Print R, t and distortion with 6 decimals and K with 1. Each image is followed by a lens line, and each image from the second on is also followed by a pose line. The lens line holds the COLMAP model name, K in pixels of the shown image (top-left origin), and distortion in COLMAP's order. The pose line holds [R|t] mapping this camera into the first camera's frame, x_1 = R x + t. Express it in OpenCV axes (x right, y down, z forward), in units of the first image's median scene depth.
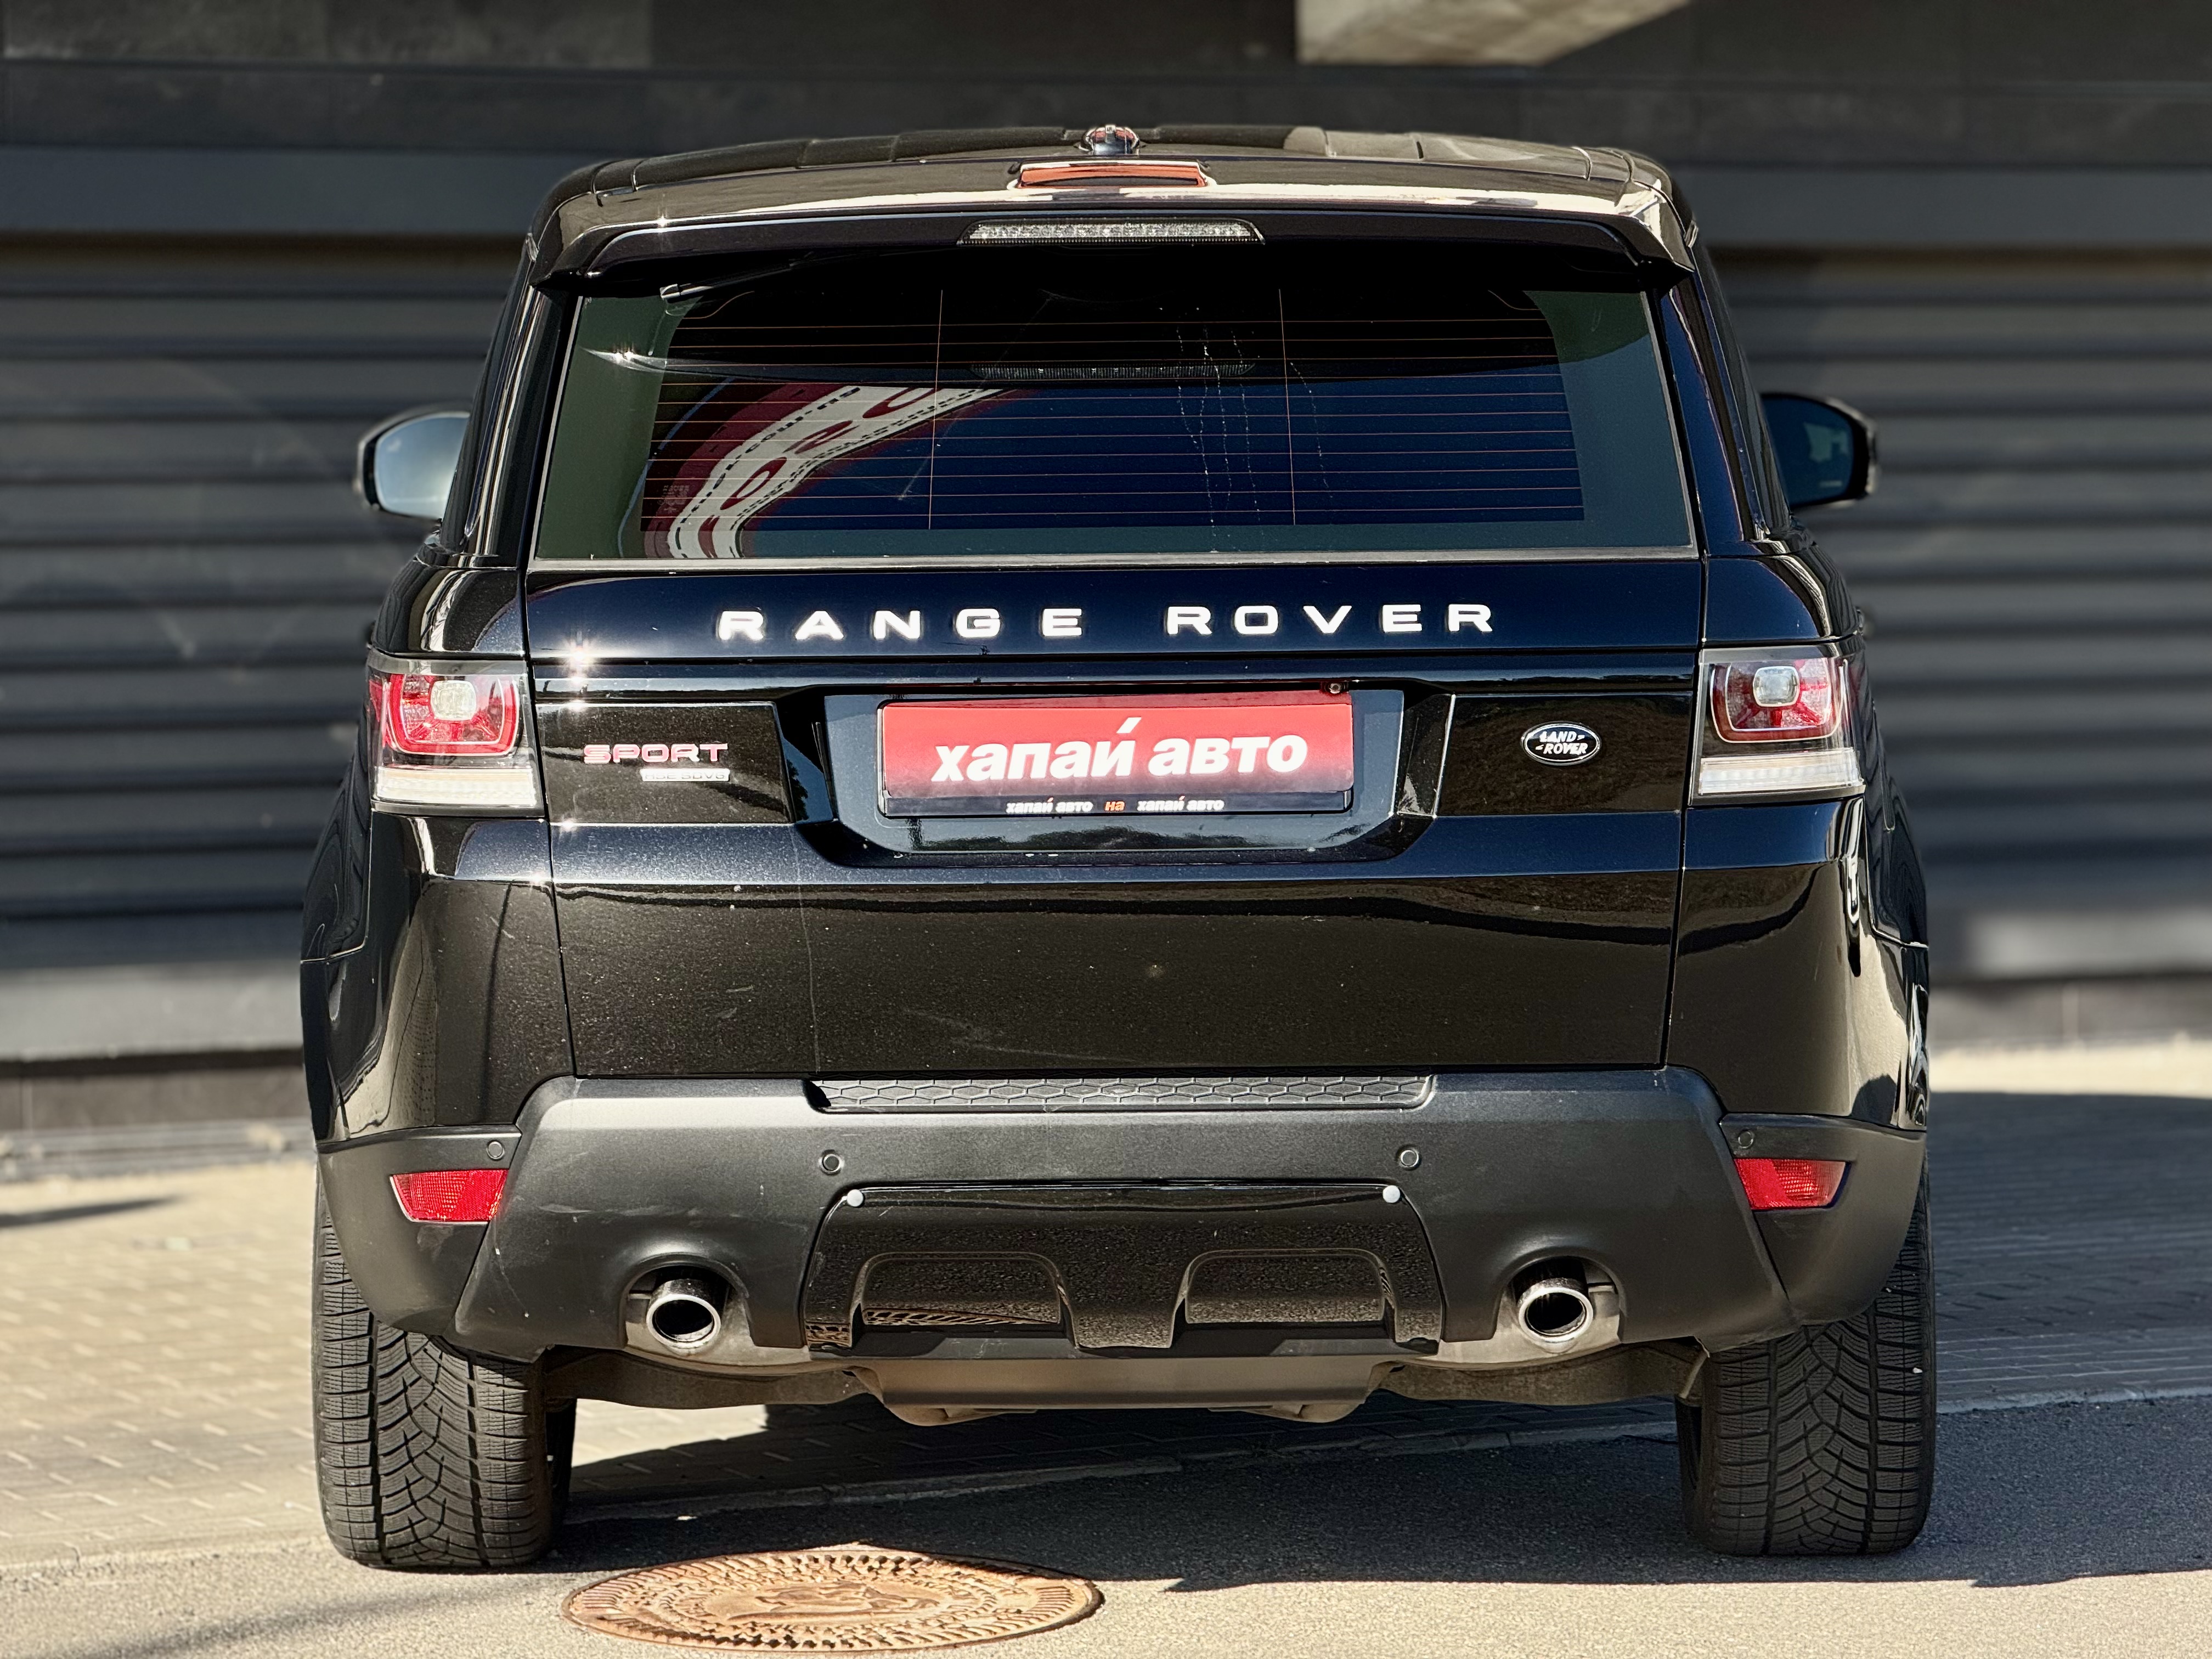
lens RADIAL K [[7742.0, 0, 1106.0], [0, 7742.0, 829.5], [0, 0, 1]] dist [0.334552, -2.790677]
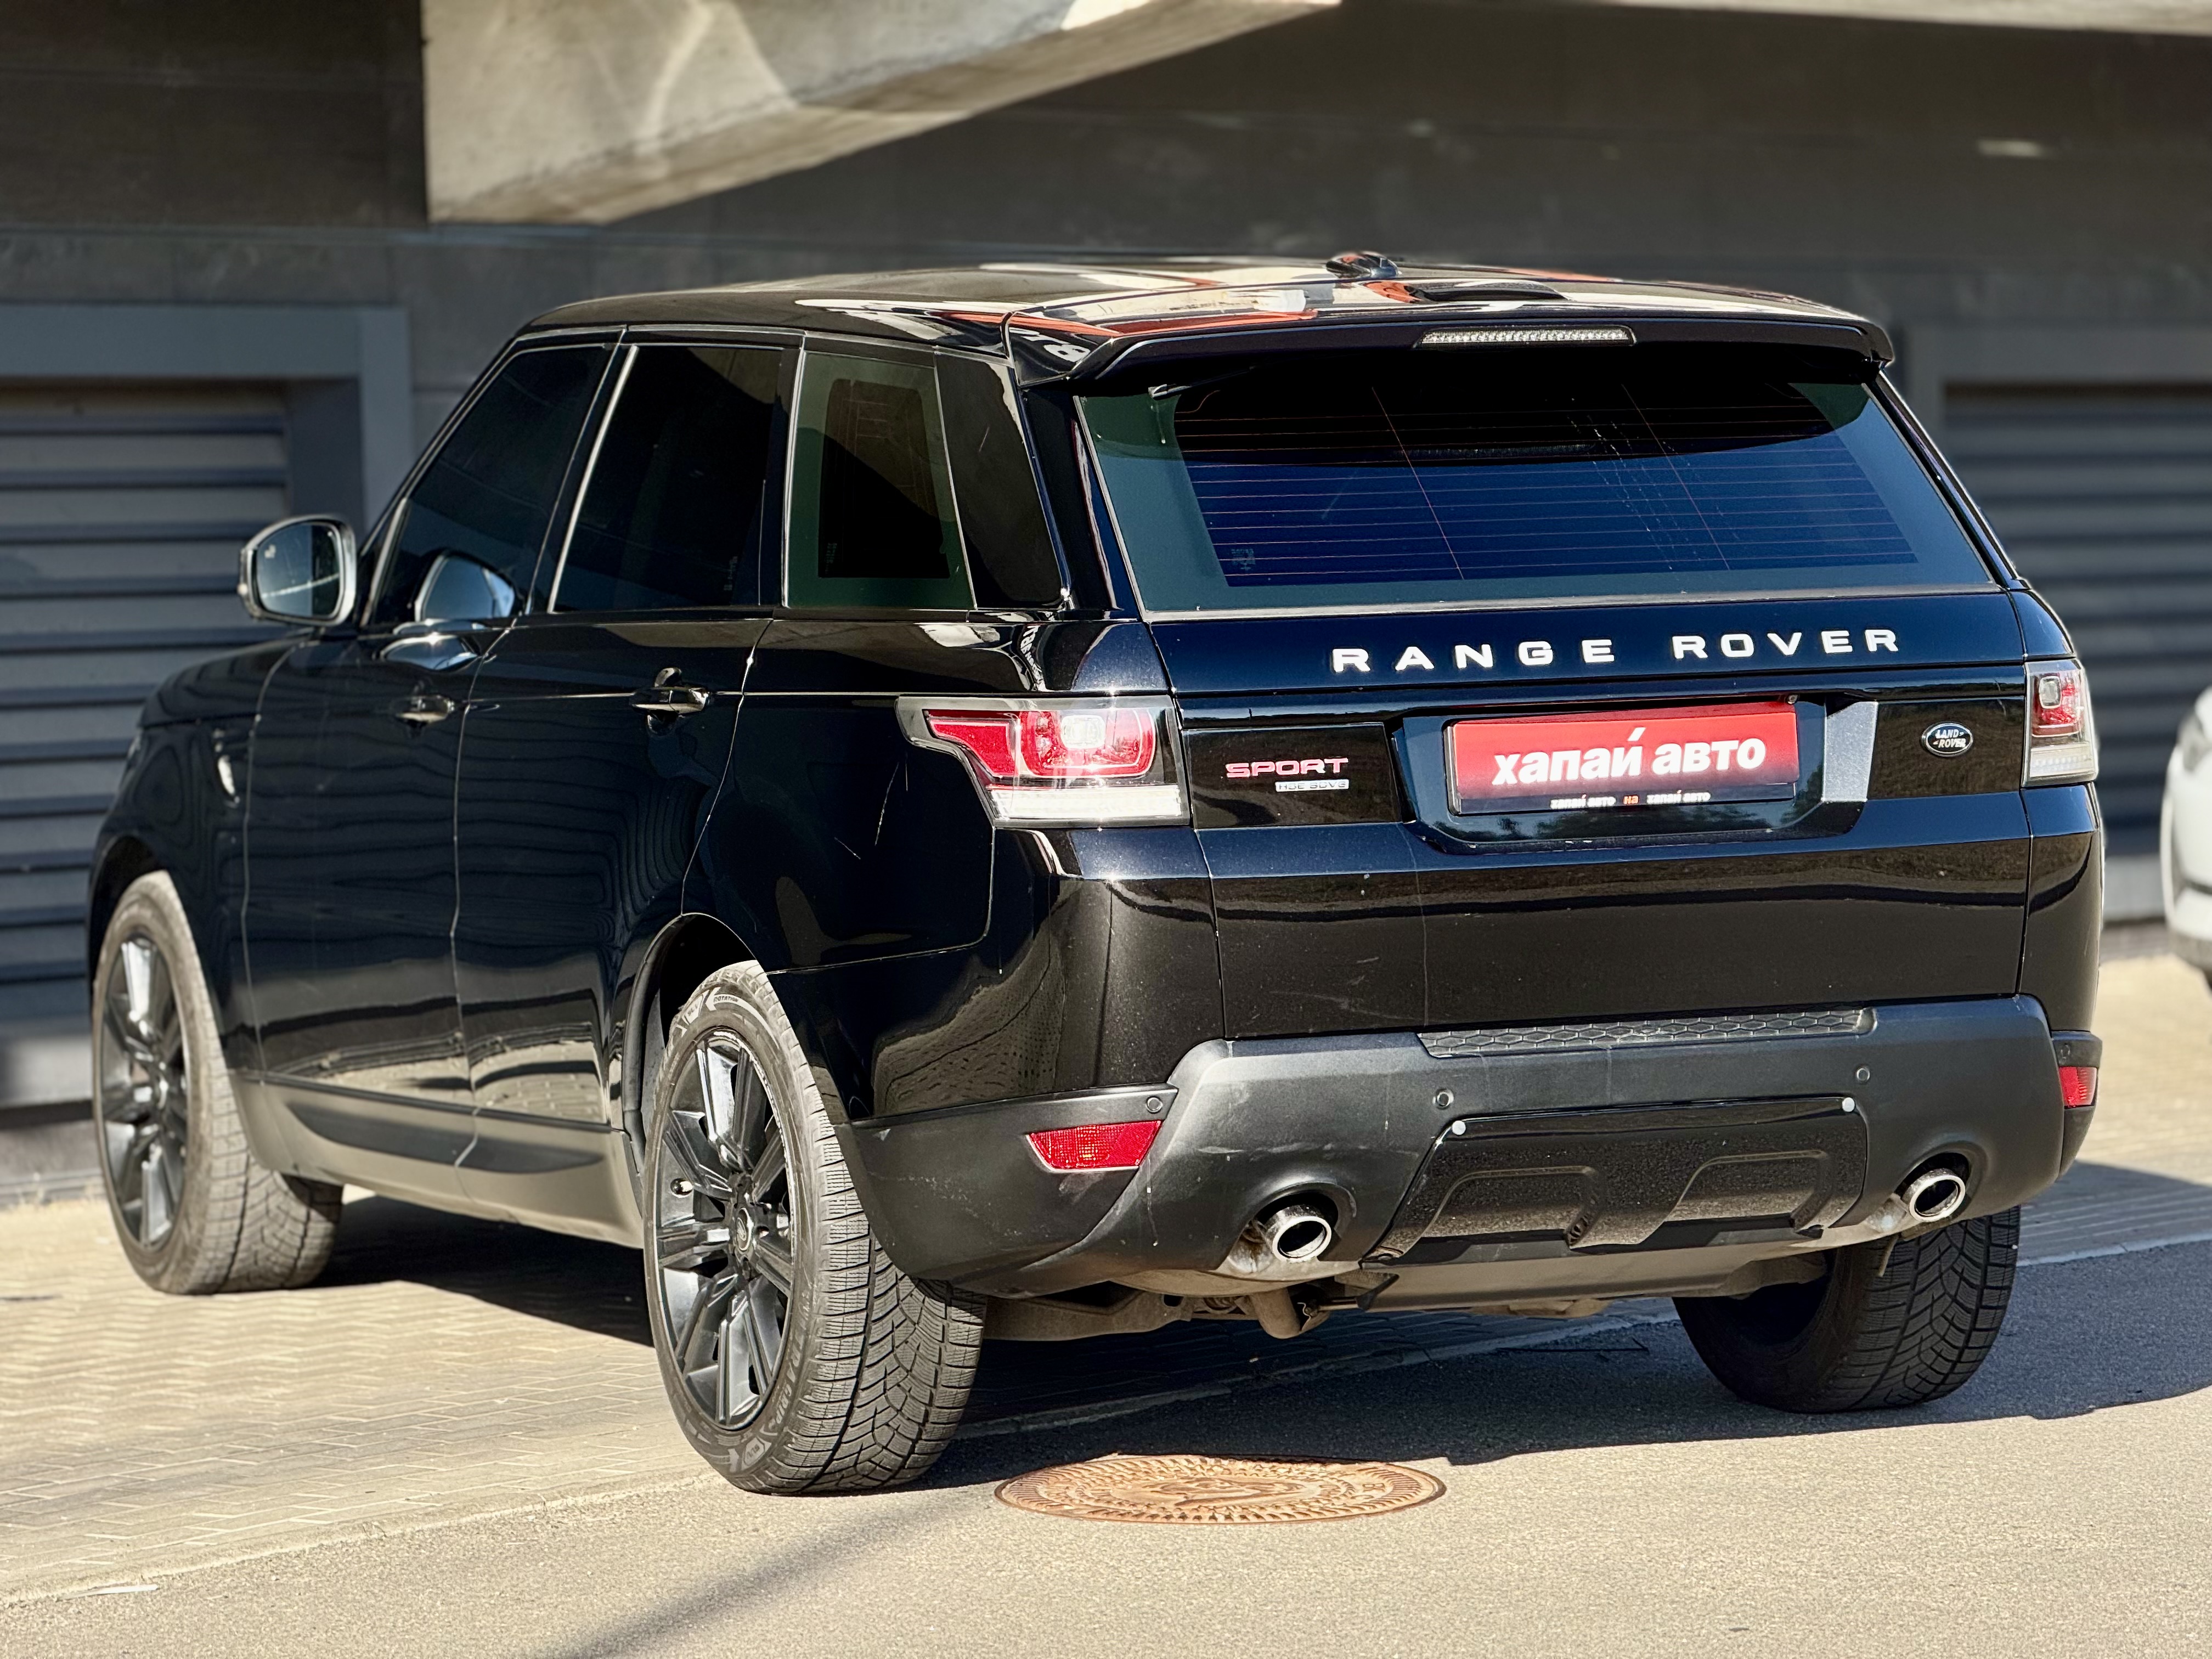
lens RADIAL K [[7742.0, 0, 1106.0], [0, 7742.0, 829.5], [0, 0, 1]] dist [0.334552, -2.790677]
pose [[0.917104, -0.031808, 0.397377, -0.562401], [0.041807, 0.998989, -0.016522, 0.018454], [-0.396450, 0.031765, 0.917507, -0.096143]]
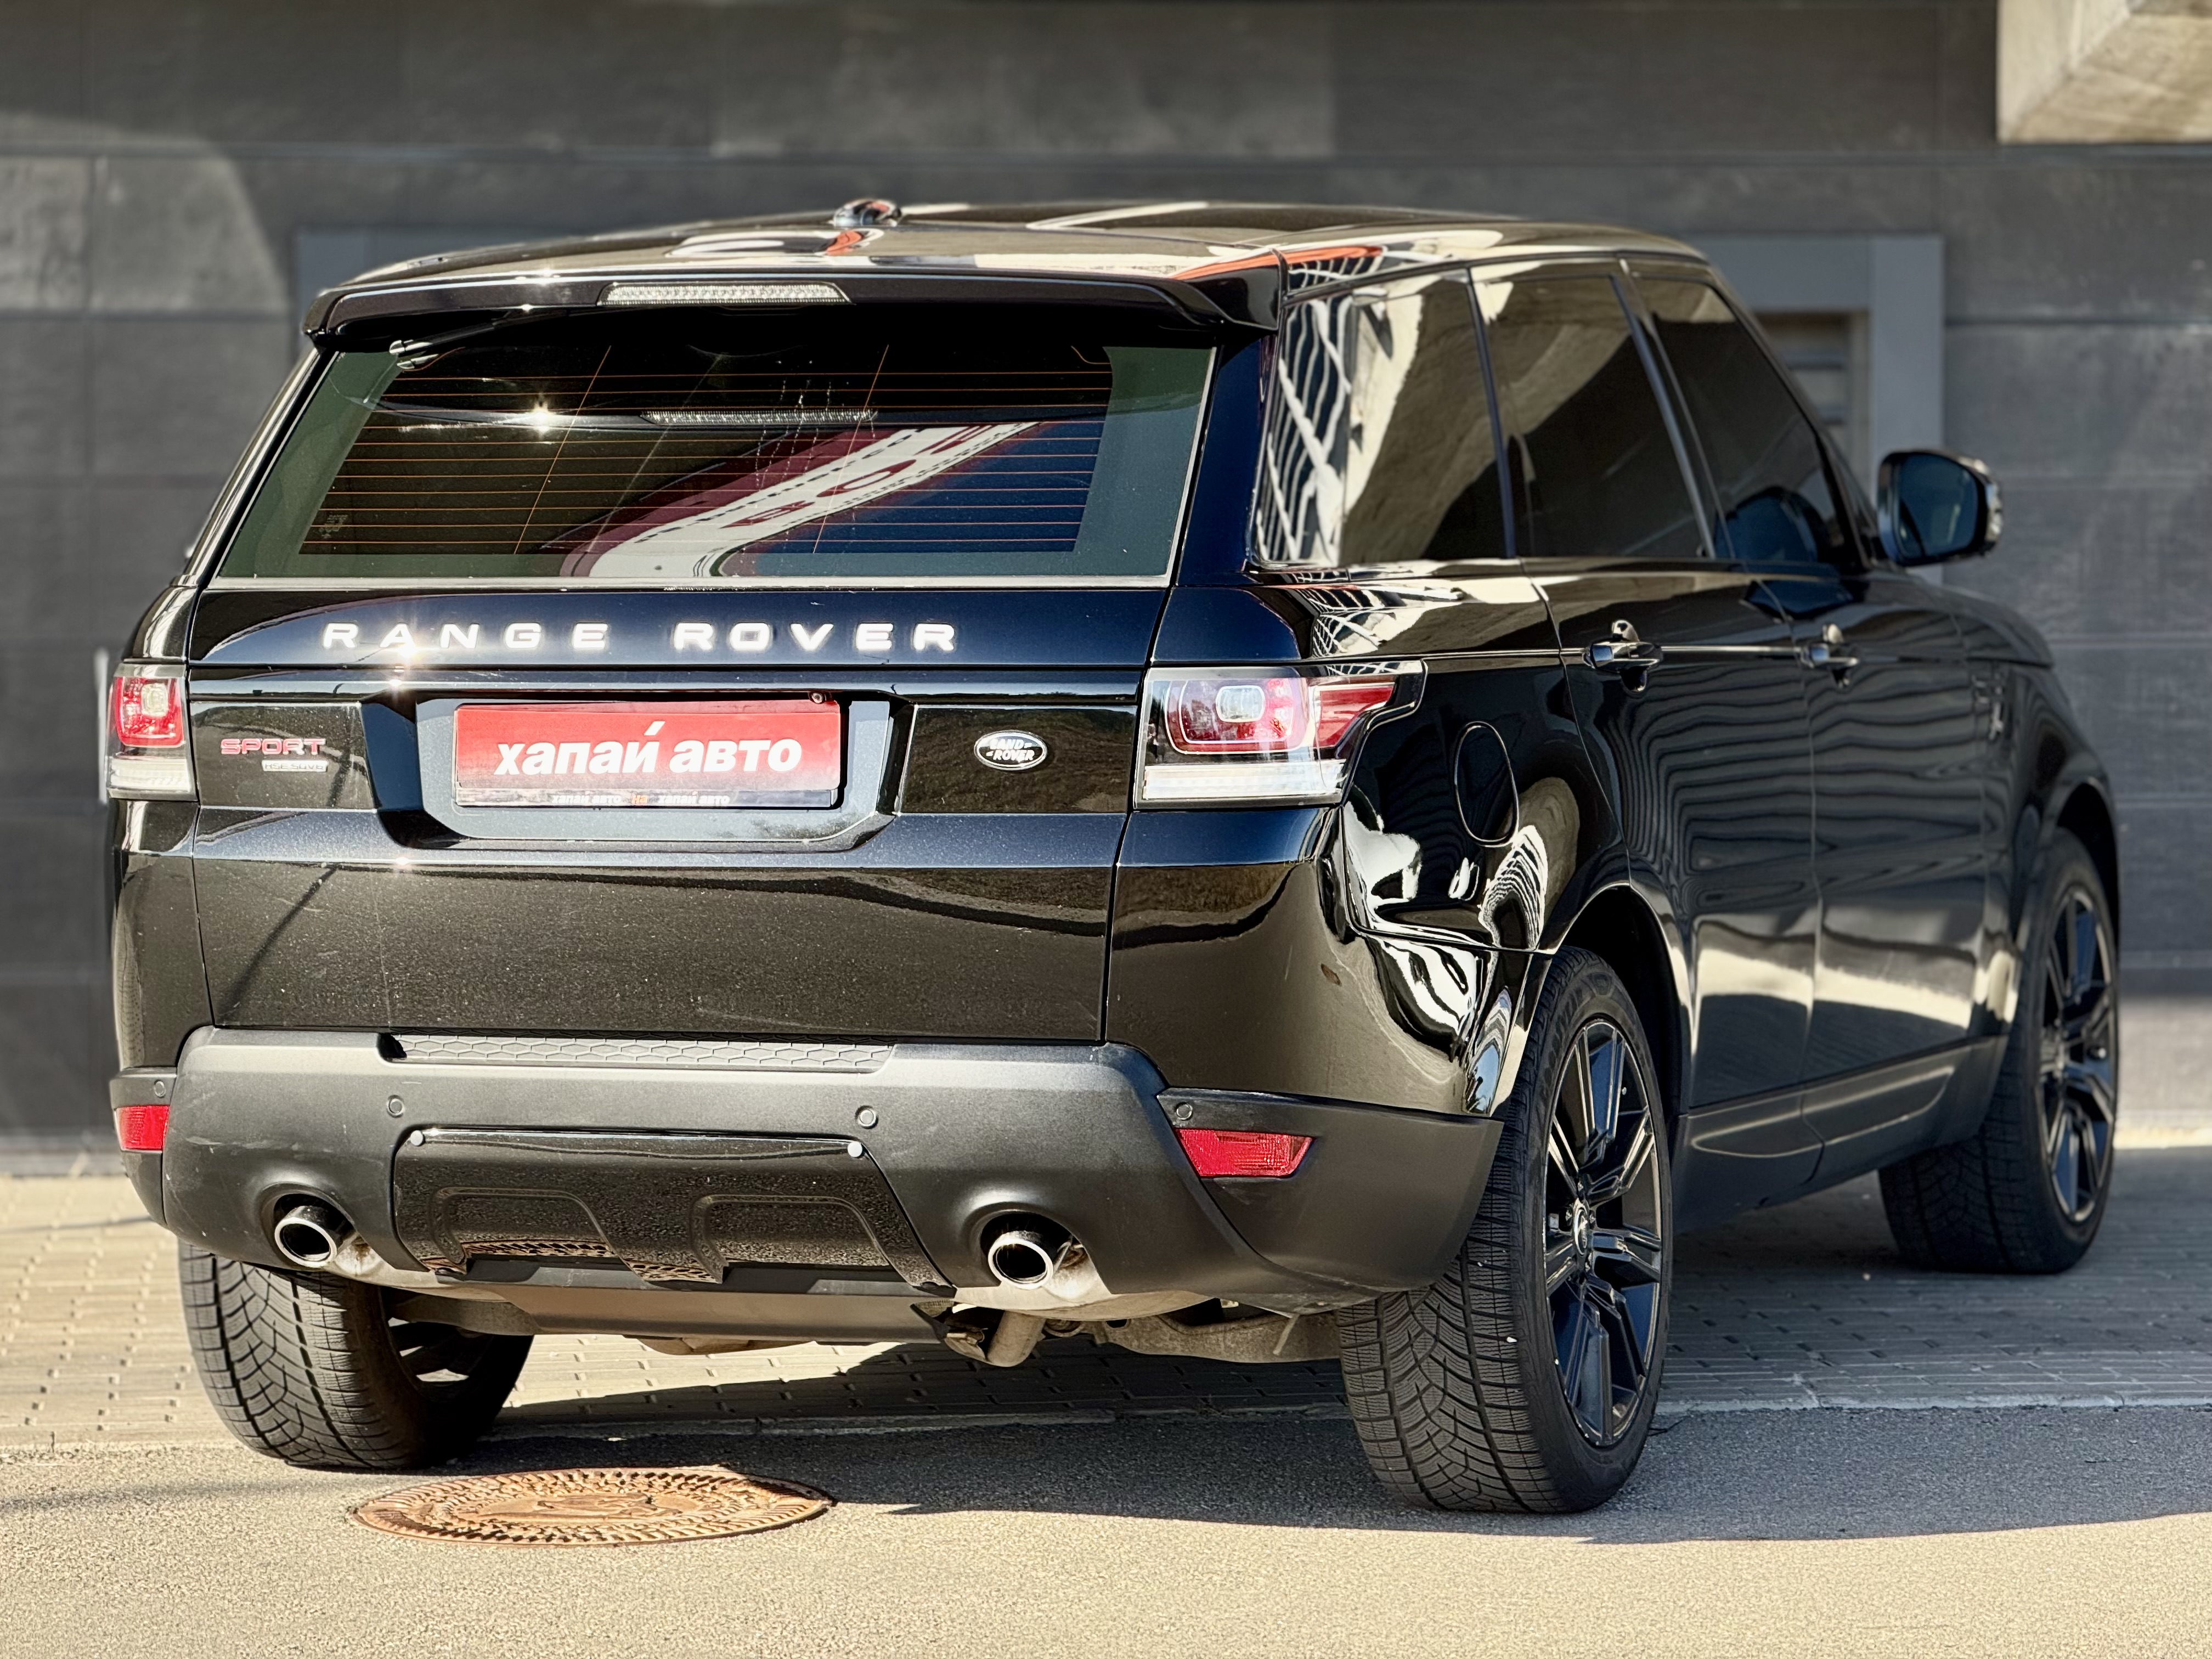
lens RADIAL K [[7742.0, 0, 1106.0], [0, 7742.0, 829.5], [0, 0, 1]] dist [0.334552, -2.790677]
pose [[0.945000, 0.018971, -0.326519, 0.433911], [-0.023086, 0.999695, -0.008732, 0.009666], [0.326254, 0.015790, 0.945150, -0.048739]]
